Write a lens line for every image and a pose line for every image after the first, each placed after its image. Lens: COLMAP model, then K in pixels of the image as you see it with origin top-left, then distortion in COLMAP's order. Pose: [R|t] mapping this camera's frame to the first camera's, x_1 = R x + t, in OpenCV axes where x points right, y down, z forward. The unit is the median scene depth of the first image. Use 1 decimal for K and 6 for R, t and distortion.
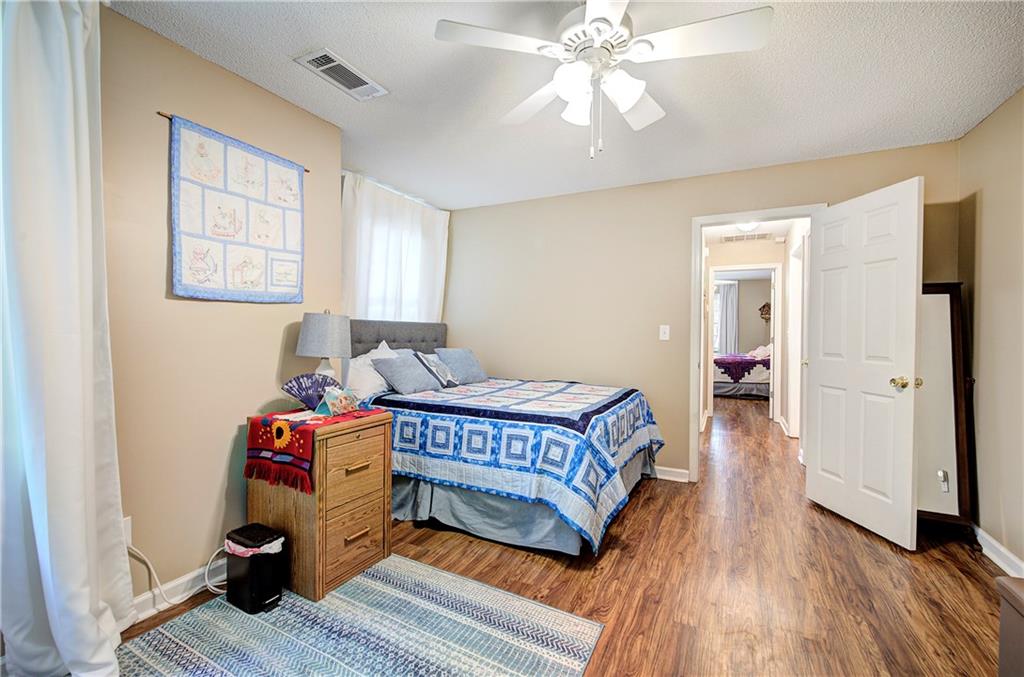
lens RADIAL K [[433.9, 0, 510.4], [0, 433.9, 338.9], [0, 0, 1]] dist [-0.005026, 0.000527]
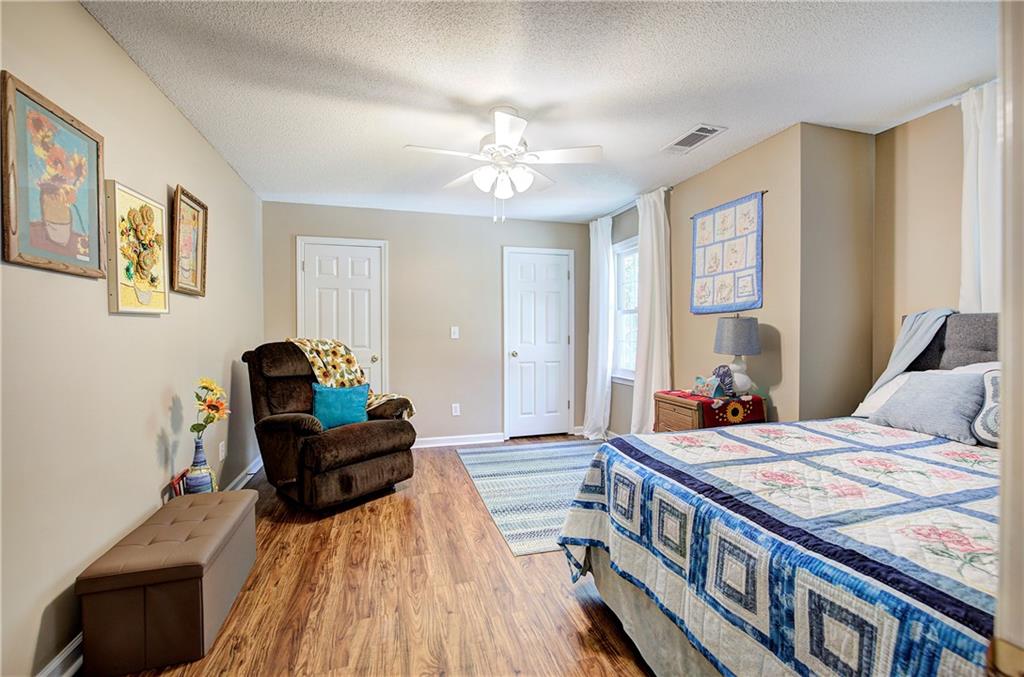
lens RADIAL K [[433.9, 0, 513.8], [0, 433.9, 336.0], [0, 0, 1]] dist [-0.005026, 0.000527]
pose [[-0.717595, 0.011833, -0.696361, 0.909397], [-0.003541, 0.999781, 0.020637, -0.030506], [0.696452, 0.017275, -0.717395, 1.526853]]
